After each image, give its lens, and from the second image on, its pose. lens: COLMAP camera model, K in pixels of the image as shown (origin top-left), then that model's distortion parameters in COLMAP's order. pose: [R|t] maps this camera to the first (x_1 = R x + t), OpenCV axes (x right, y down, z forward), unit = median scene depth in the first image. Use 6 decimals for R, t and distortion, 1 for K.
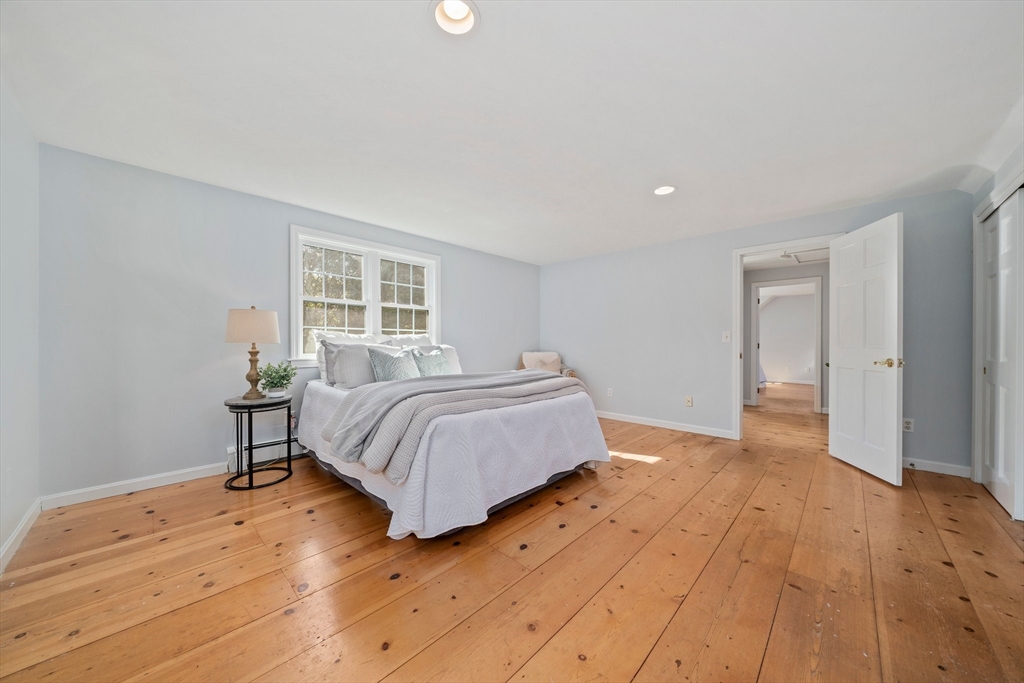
lens RADIAL K [[355.5, 0, 515.5], [0, 355.5, 341.9], [0, 0, 1]] dist [-0.003474, -0.000091]
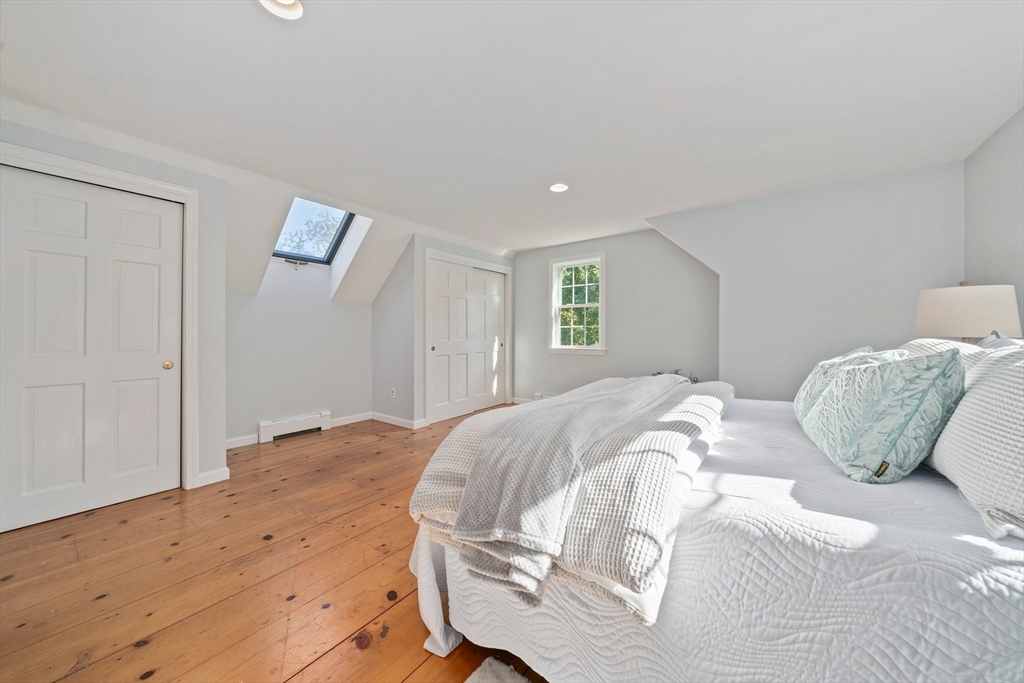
lens RADIAL K [[355.5, 0, 515.5], [0, 355.5, 341.9], [0, 0, 1]] dist [-0.003474, -0.000091]
pose [[-0.992269, 0.001708, -0.124094, 0.170084], [-0.000700, 0.999812, 0.019360, -0.000090], [0.124104, 0.019297, -0.992082, 1.466647]]
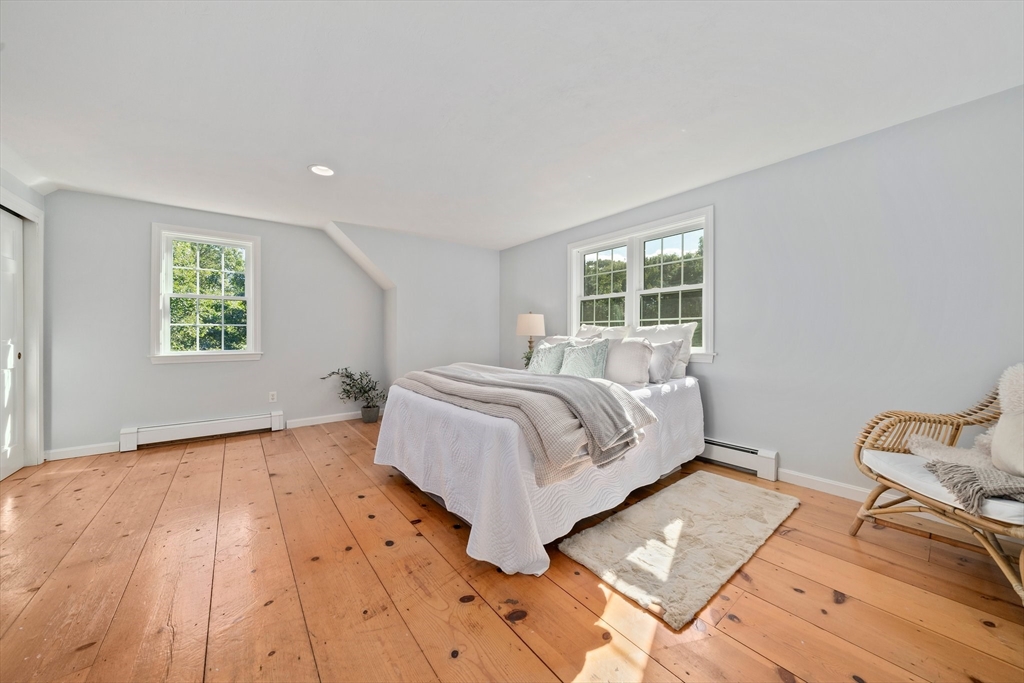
lens RADIAL K [[355.5, 0, 515.5], [0, 355.5, 341.9], [0, 0, 1]] dist [-0.003474, -0.000091]
pose [[-0.147660, 0.018424, -0.988867, 0.749335], [0.003889, 0.999830, 0.018048, 0.002482], [0.989031, -0.001181, -0.147707, 1.096459]]
